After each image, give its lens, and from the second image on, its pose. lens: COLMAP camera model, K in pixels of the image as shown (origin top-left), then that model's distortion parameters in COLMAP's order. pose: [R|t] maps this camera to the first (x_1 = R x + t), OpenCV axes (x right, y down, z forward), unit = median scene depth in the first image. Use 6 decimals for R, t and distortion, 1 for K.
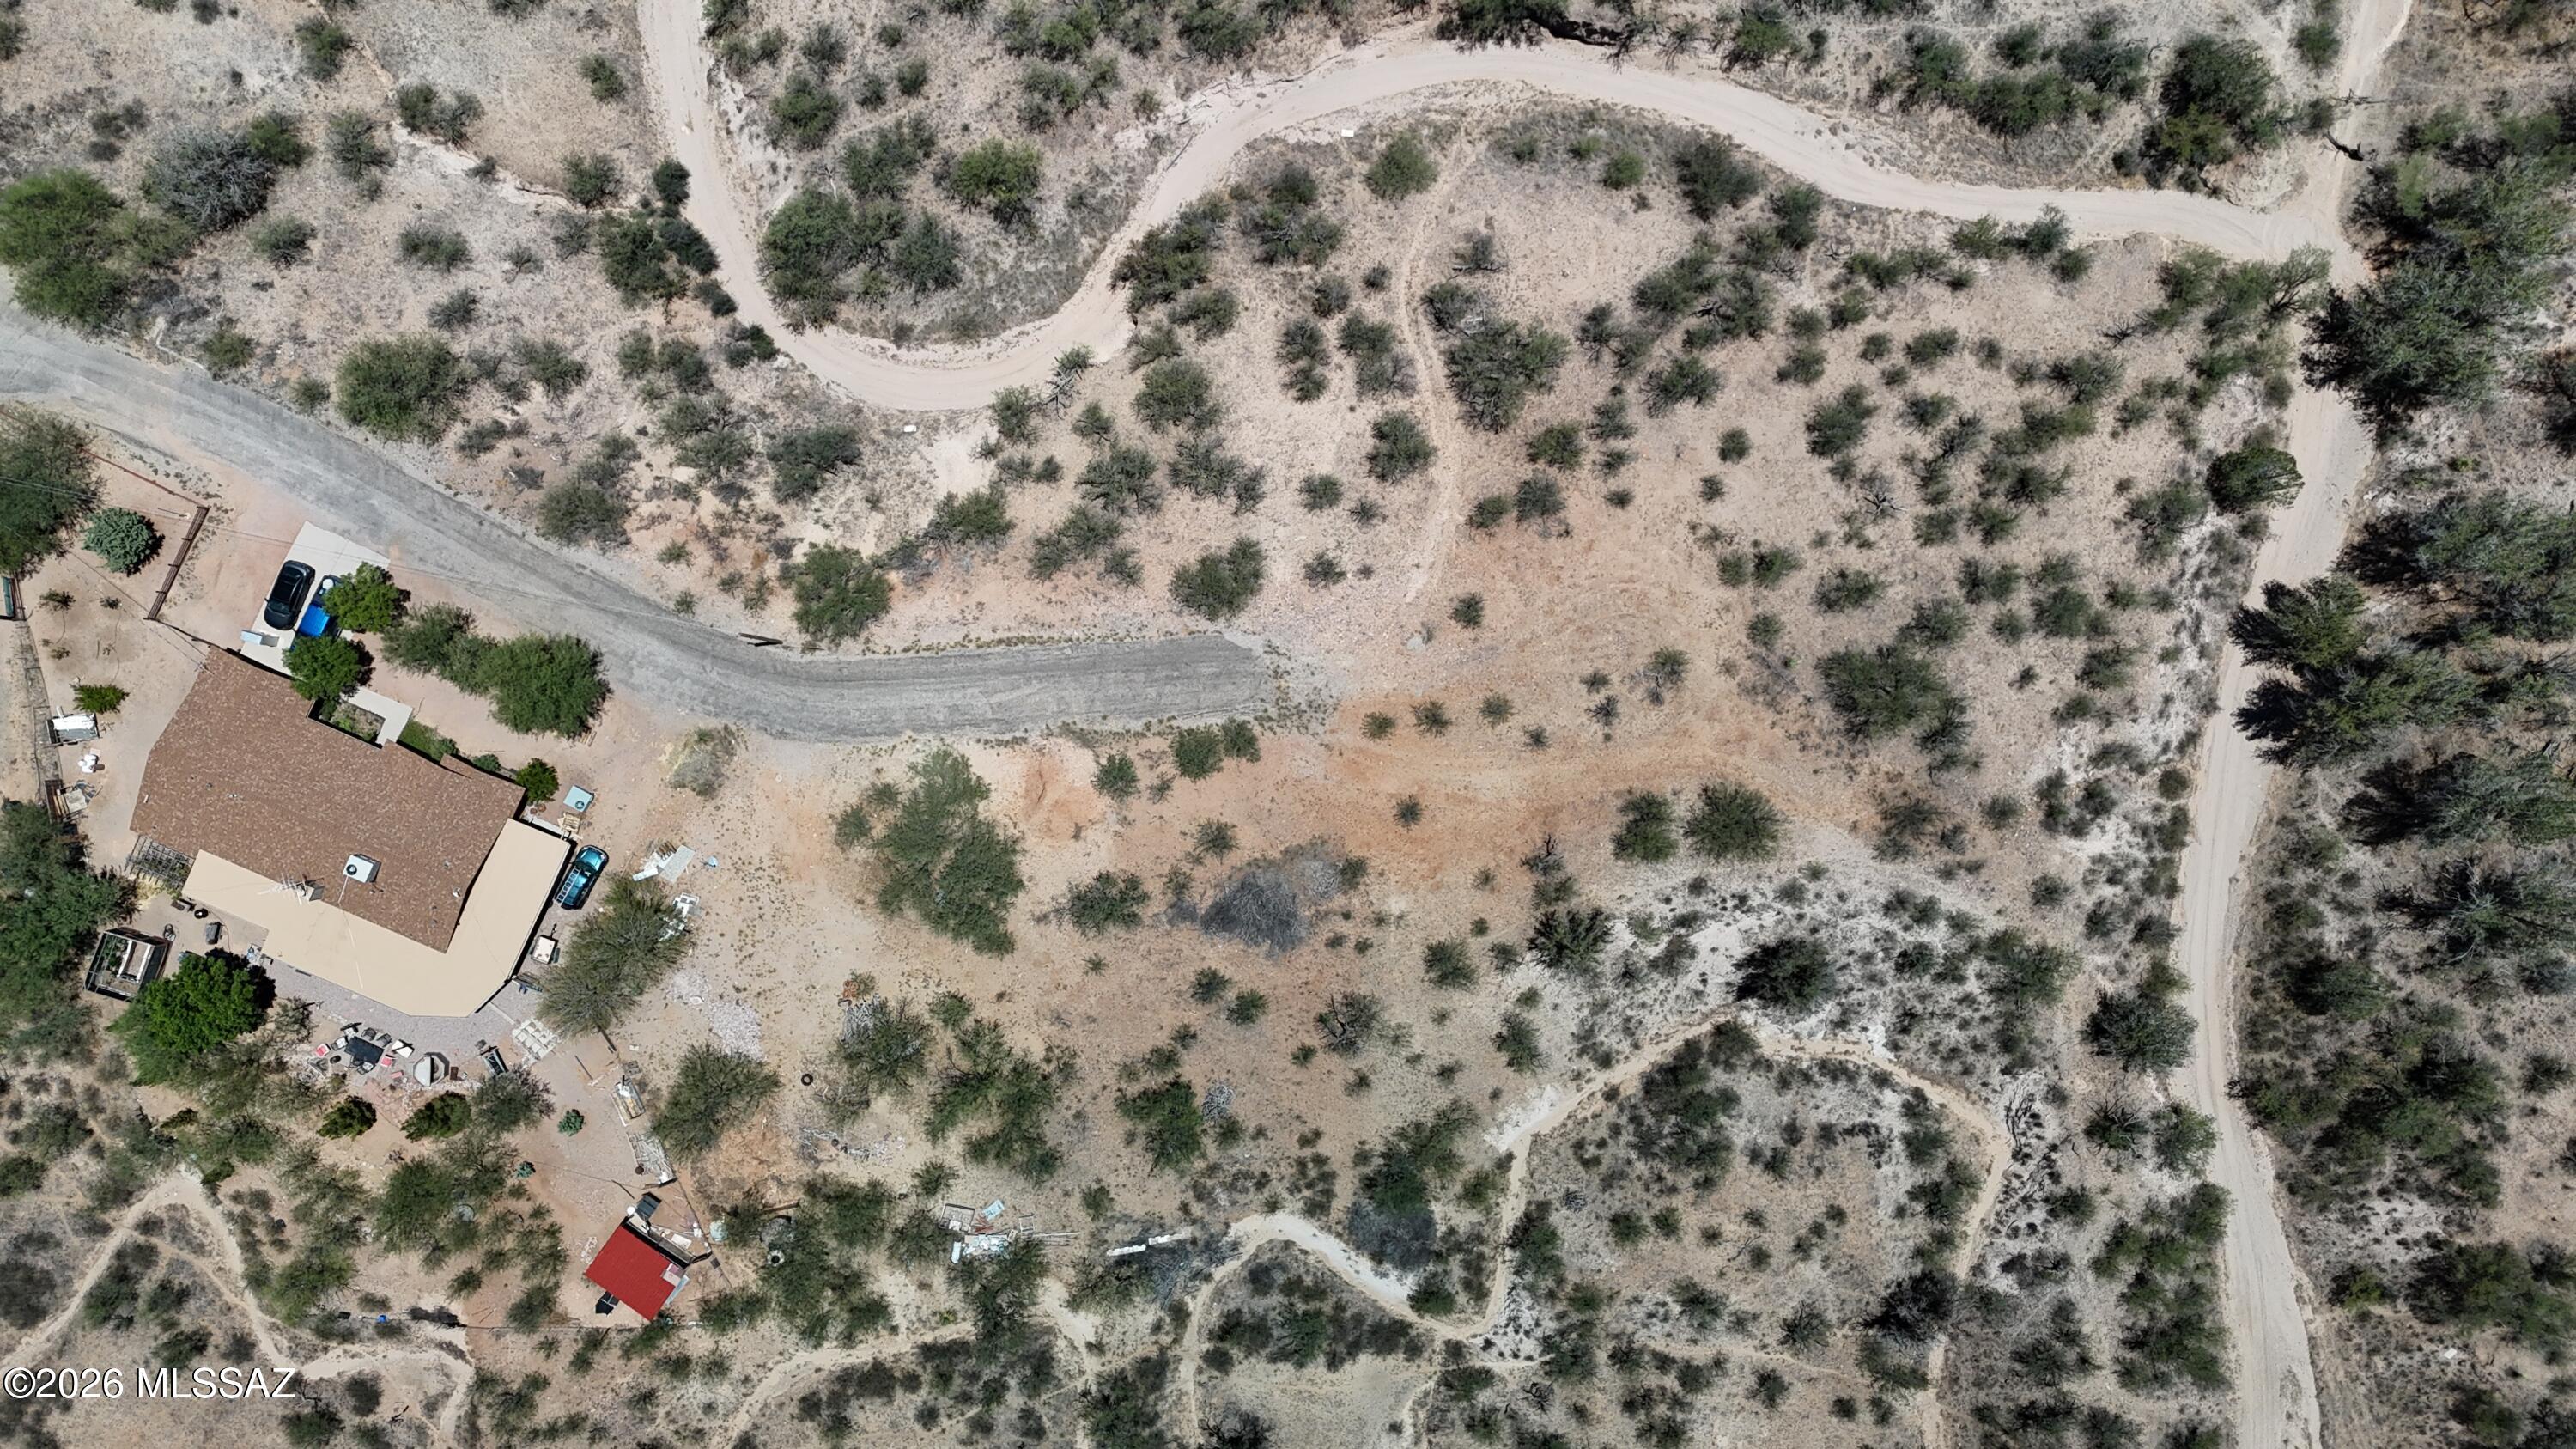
lens RADIAL K [[1880.5, 0, 1288.0], [0, 1880.5, 724.5], [0, 0, 1]] dist [0.080377, -0.086521]
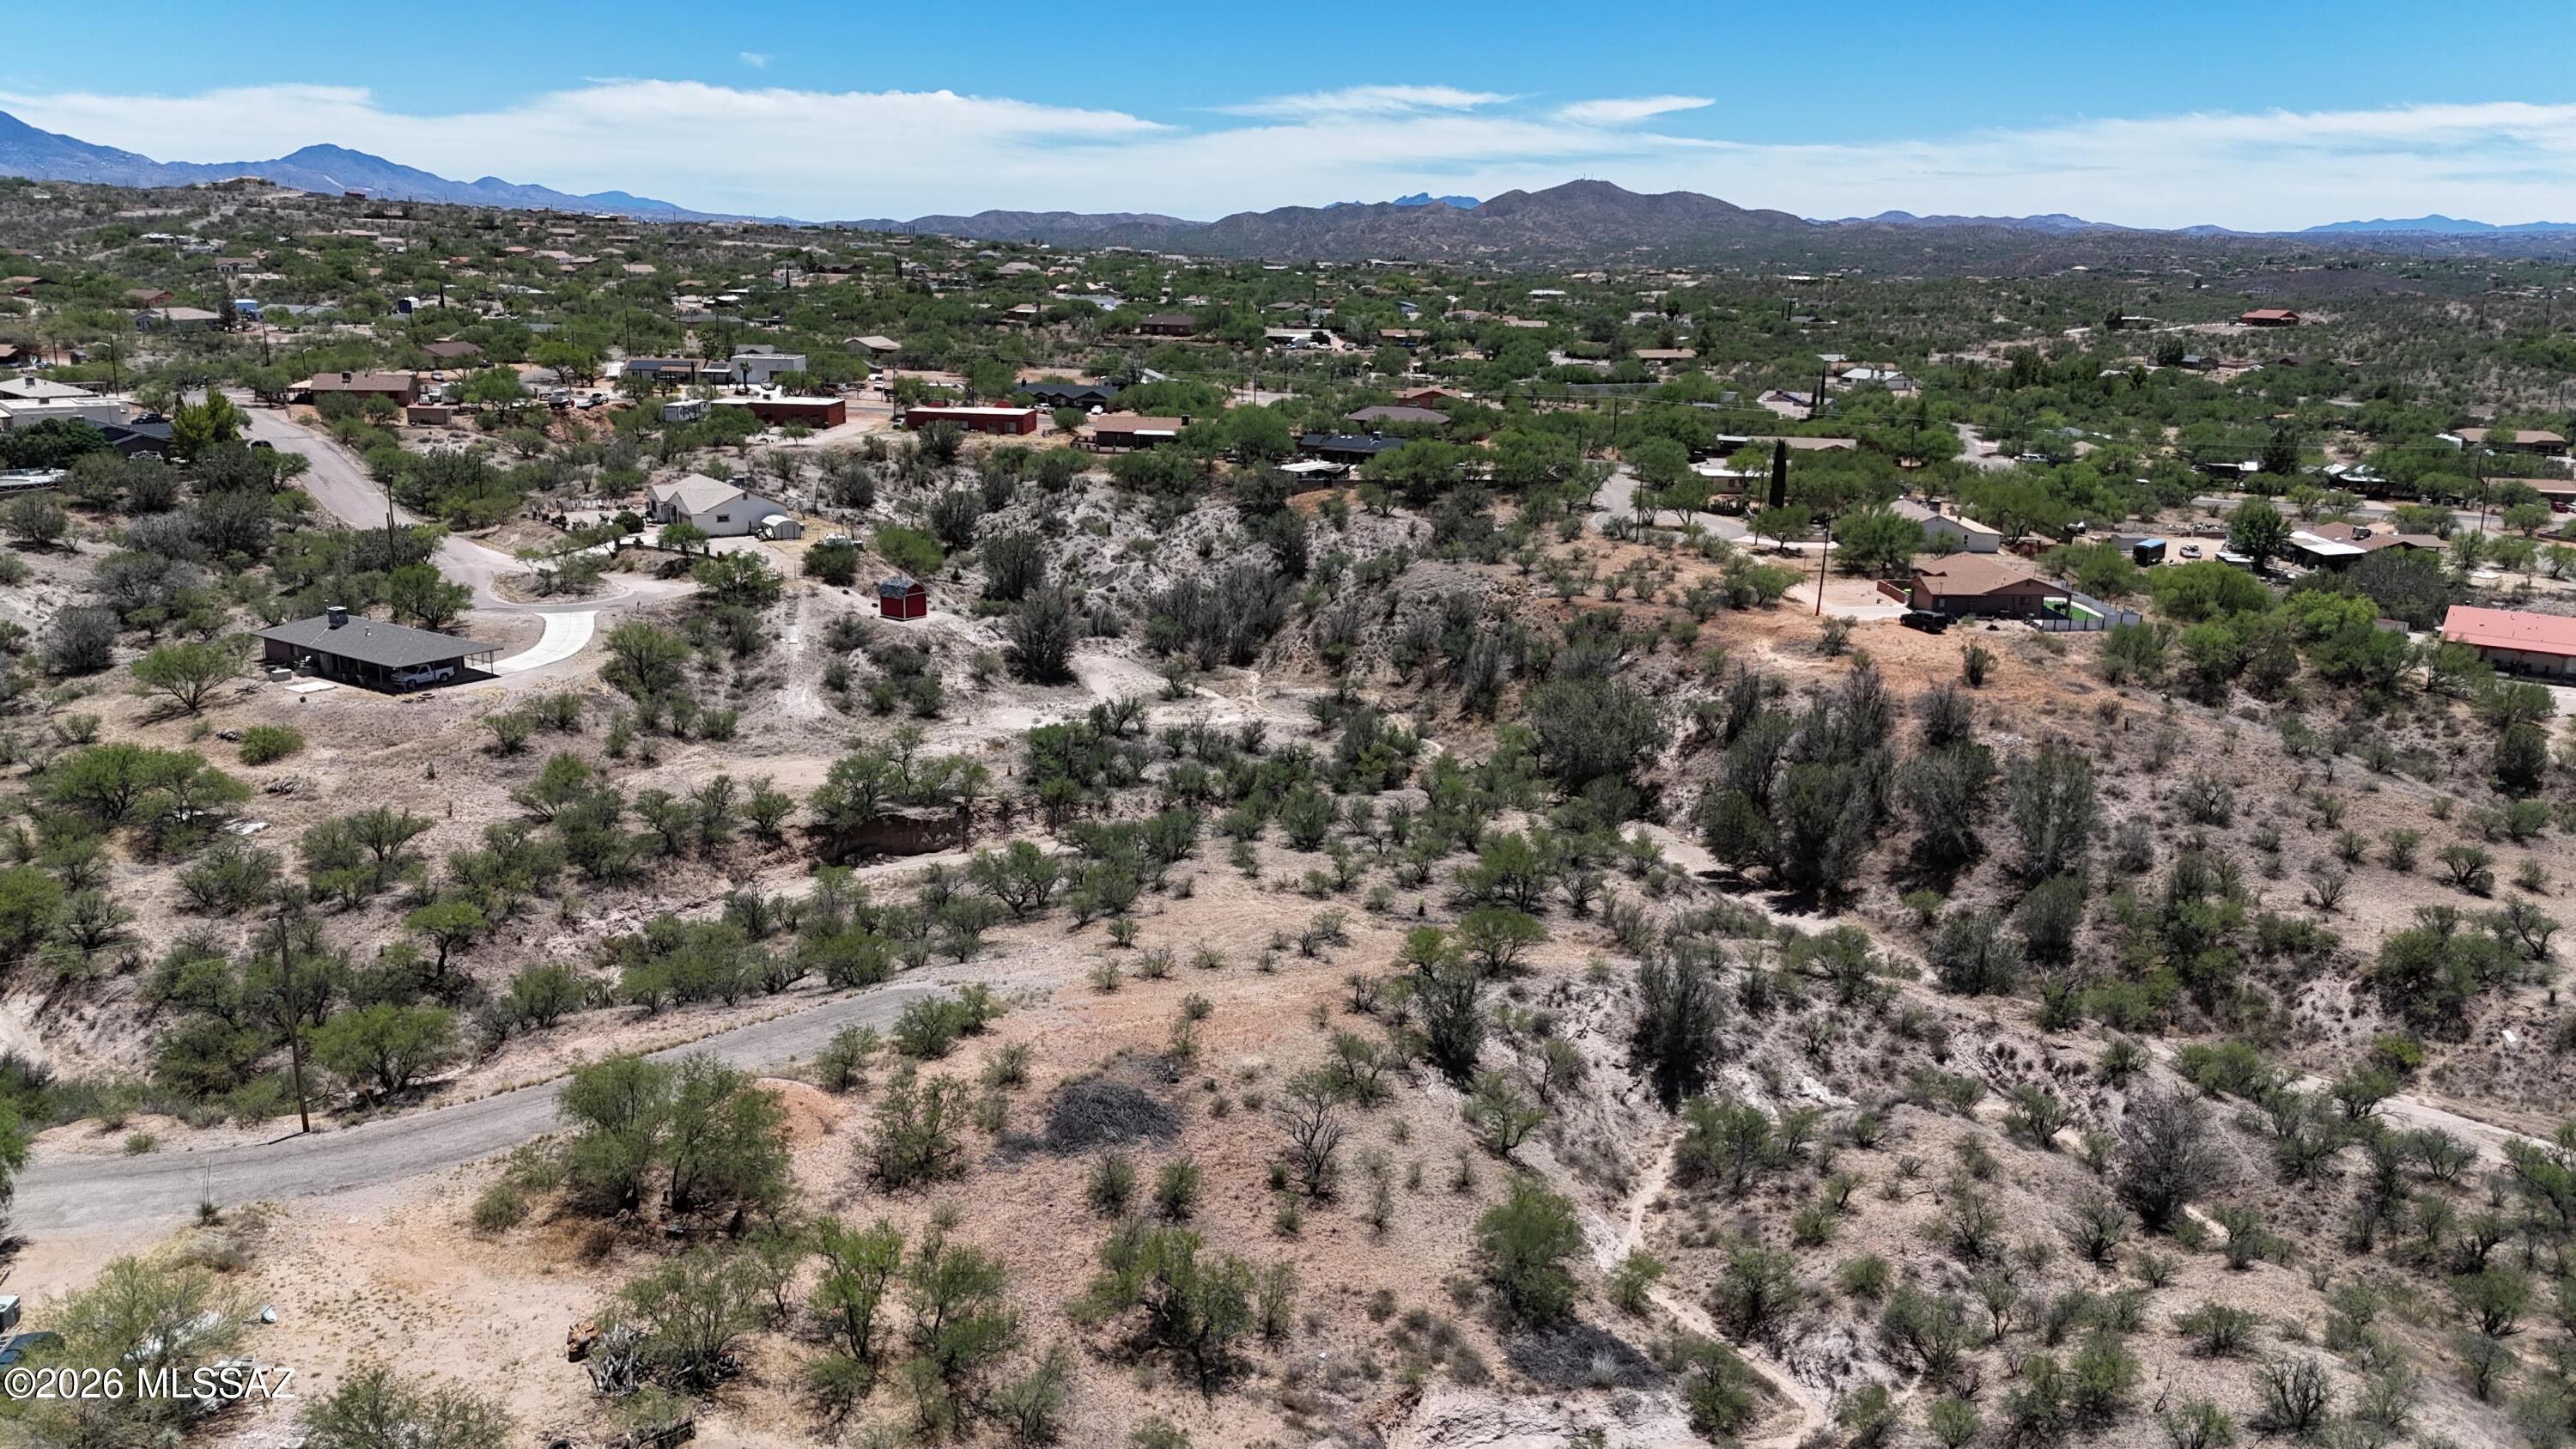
lens RADIAL K [[1880.5, 0, 1288.0], [0, 1880.5, 724.5], [0, 0, 1]] dist [0.080377, -0.086521]
pose [[0.777884, -0.181177, 0.601724, -0.357223], [0.628102, 0.194270, -0.753490, 0.634371], [0.019618, 0.964072, 0.264917, 0.632352]]
